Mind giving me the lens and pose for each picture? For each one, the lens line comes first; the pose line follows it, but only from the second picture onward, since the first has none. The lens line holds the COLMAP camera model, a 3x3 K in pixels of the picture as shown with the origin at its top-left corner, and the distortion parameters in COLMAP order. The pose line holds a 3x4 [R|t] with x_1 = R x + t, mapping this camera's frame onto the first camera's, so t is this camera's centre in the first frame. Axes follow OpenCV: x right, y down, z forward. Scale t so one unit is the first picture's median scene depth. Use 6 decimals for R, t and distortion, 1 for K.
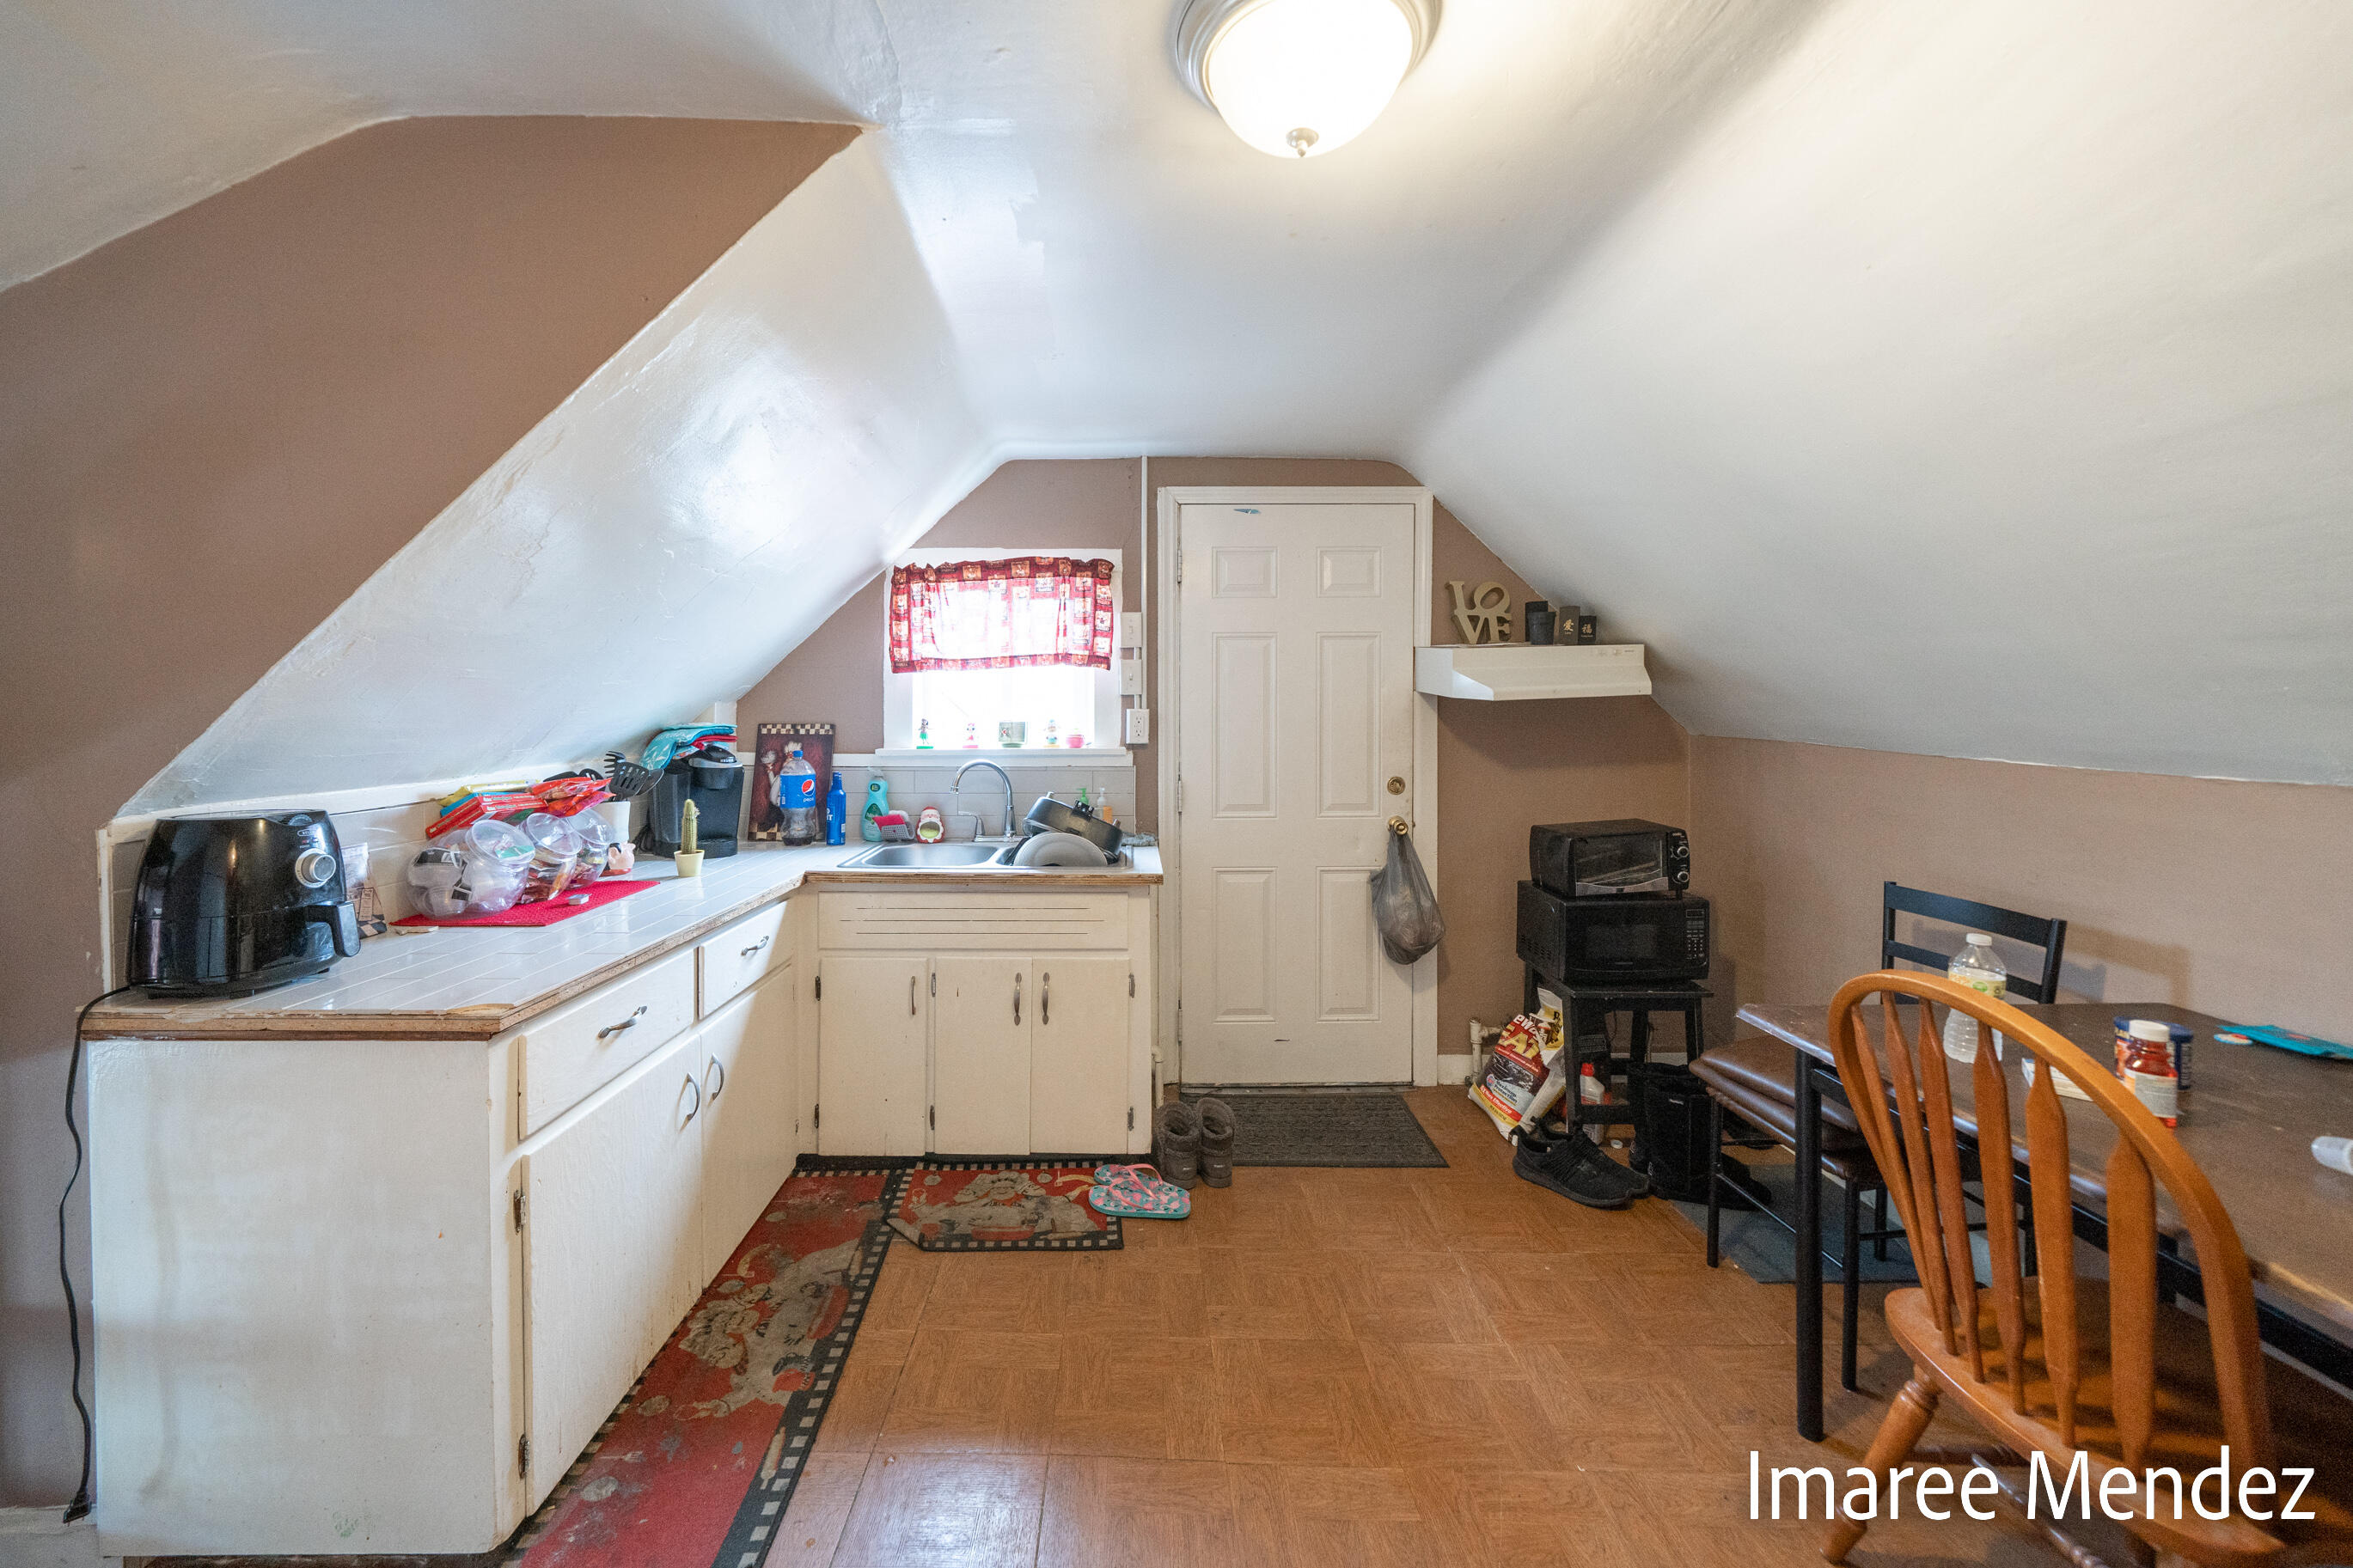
lens RADIAL K [[858.3, 0, 1169.0], [0, 858.3, 728.7], [0, 0, 1]] dist [-0.000346, -0.000031]
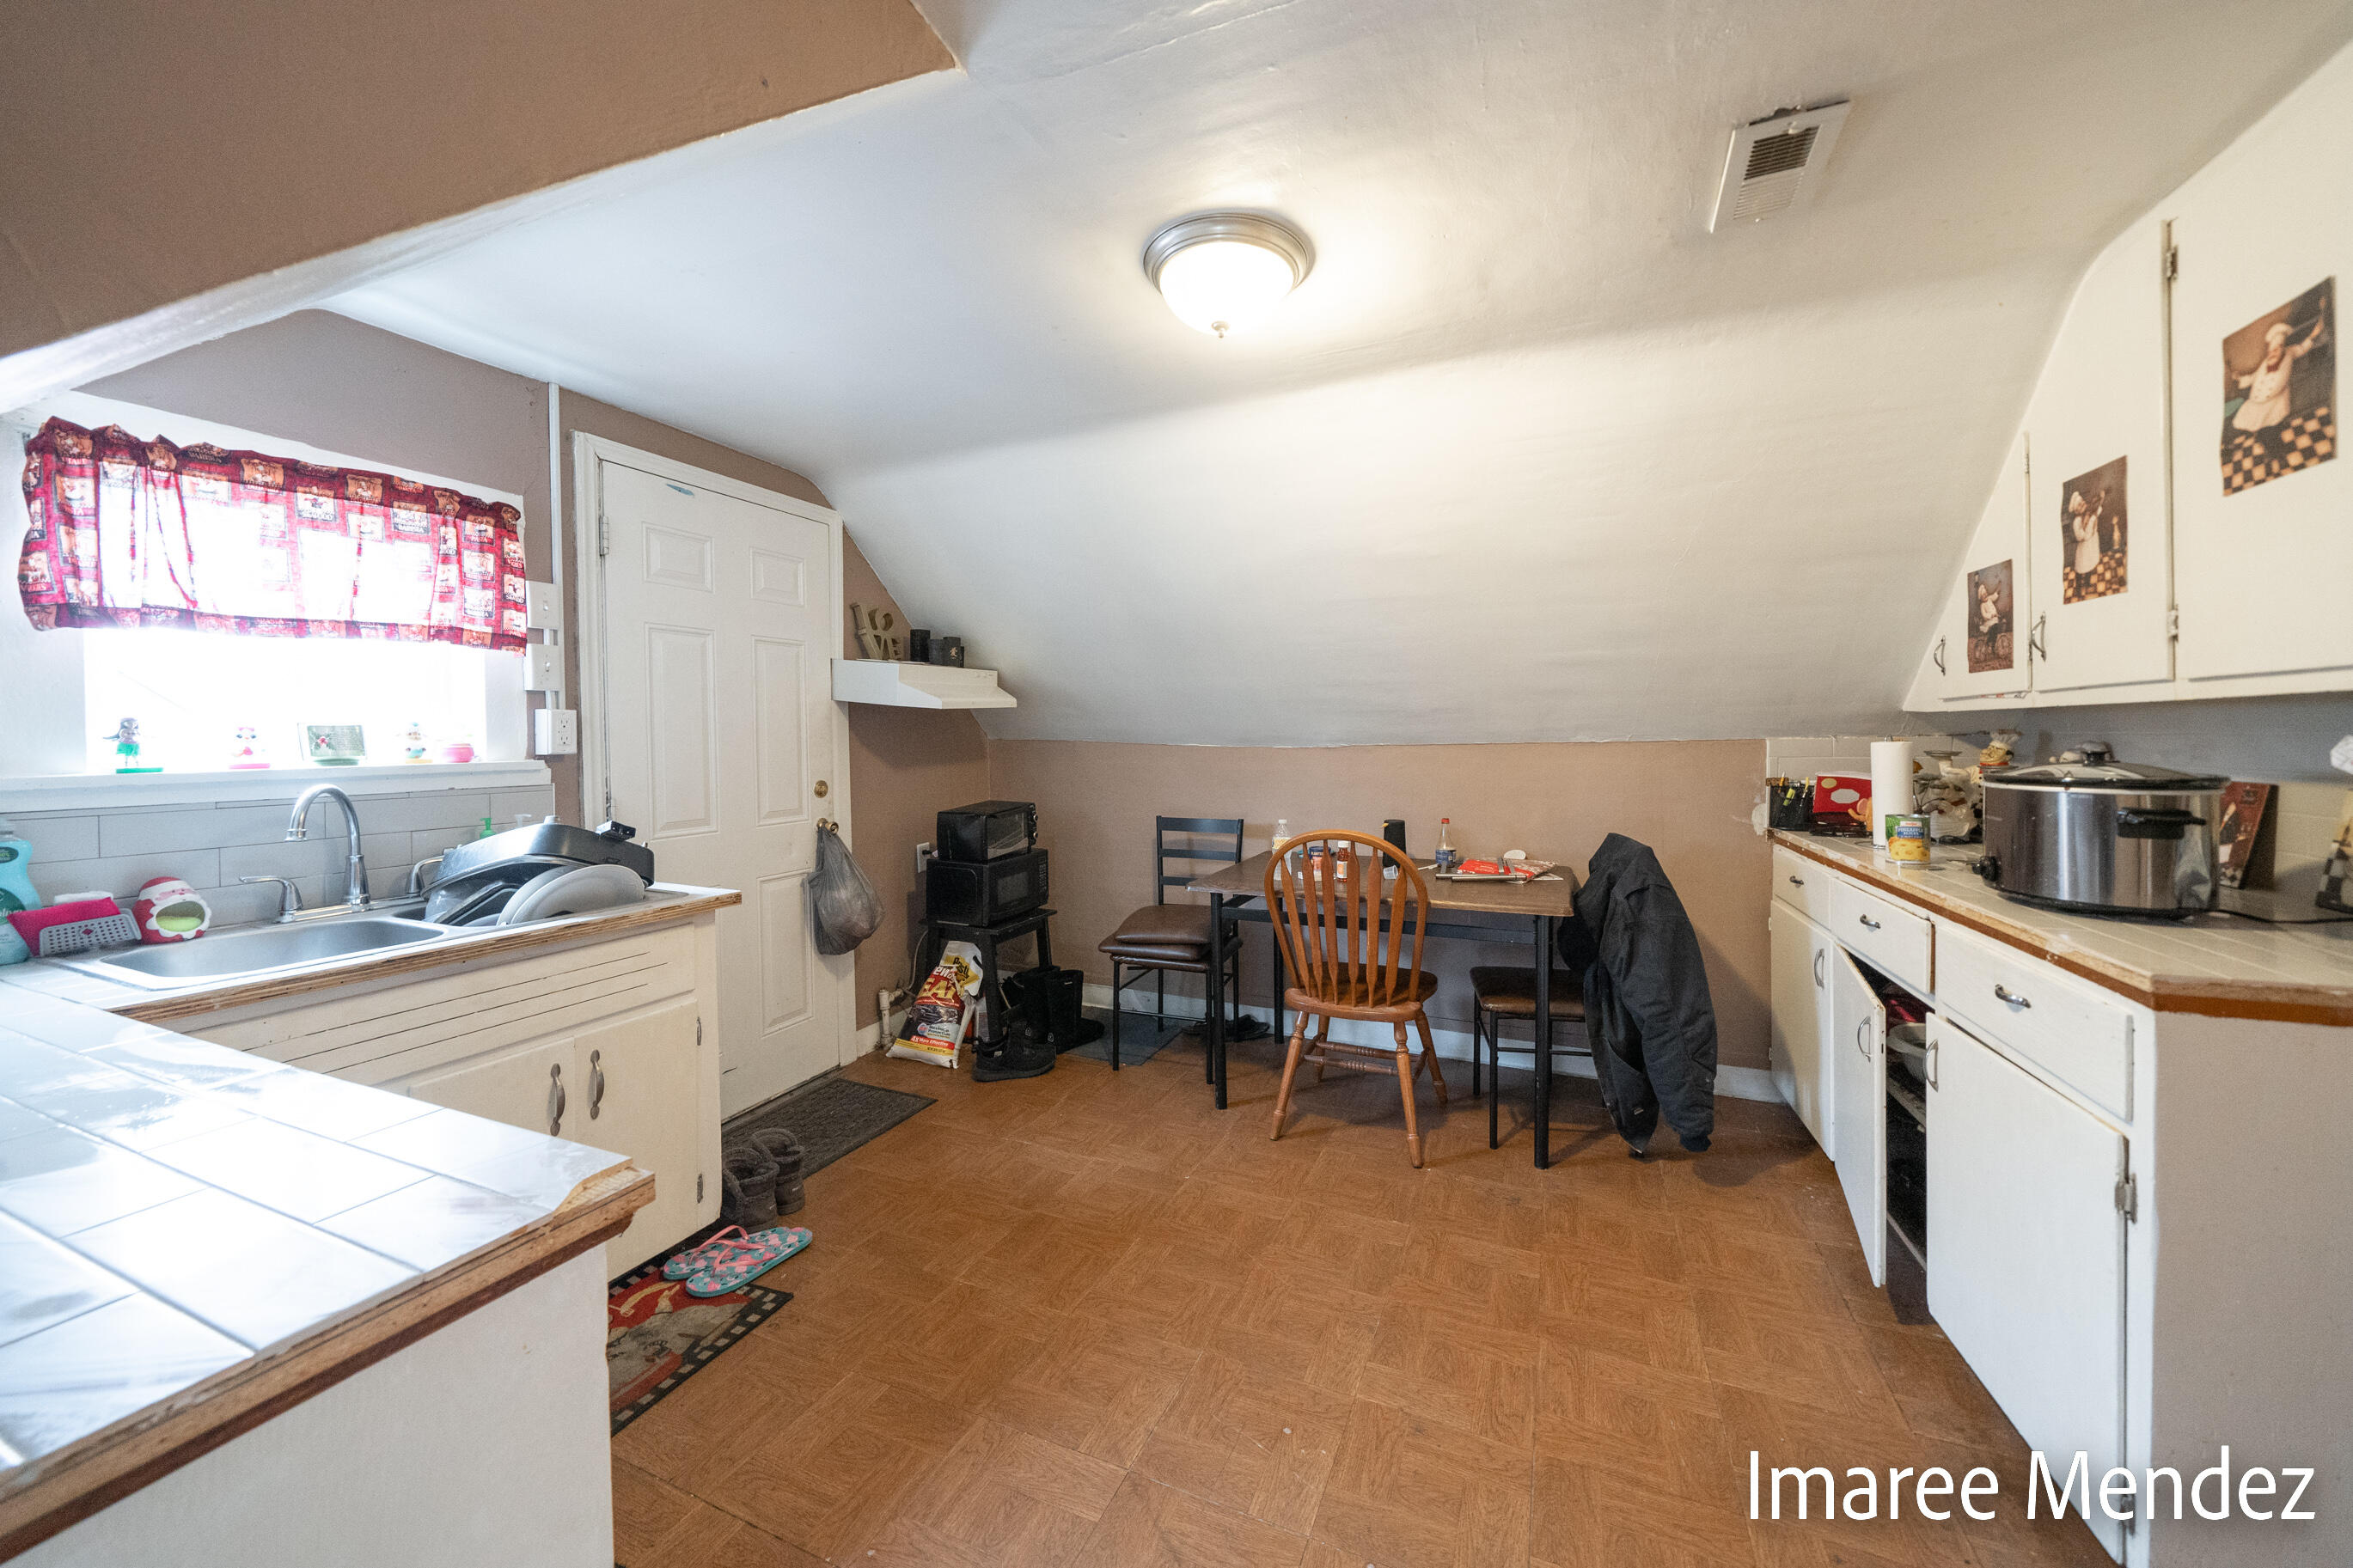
lens RADIAL K [[832.0, 0, 1177.7], [0, 832.0, 751.4], [0, 0, 1]] dist [-0.002199, -0.000120]
pose [[0.407234, -0.019294, 0.913120, -0.499139], [0.024375, 0.999650, 0.010251, 0.020872], [-0.912998, 0.018083, 0.407562, 0.188476]]
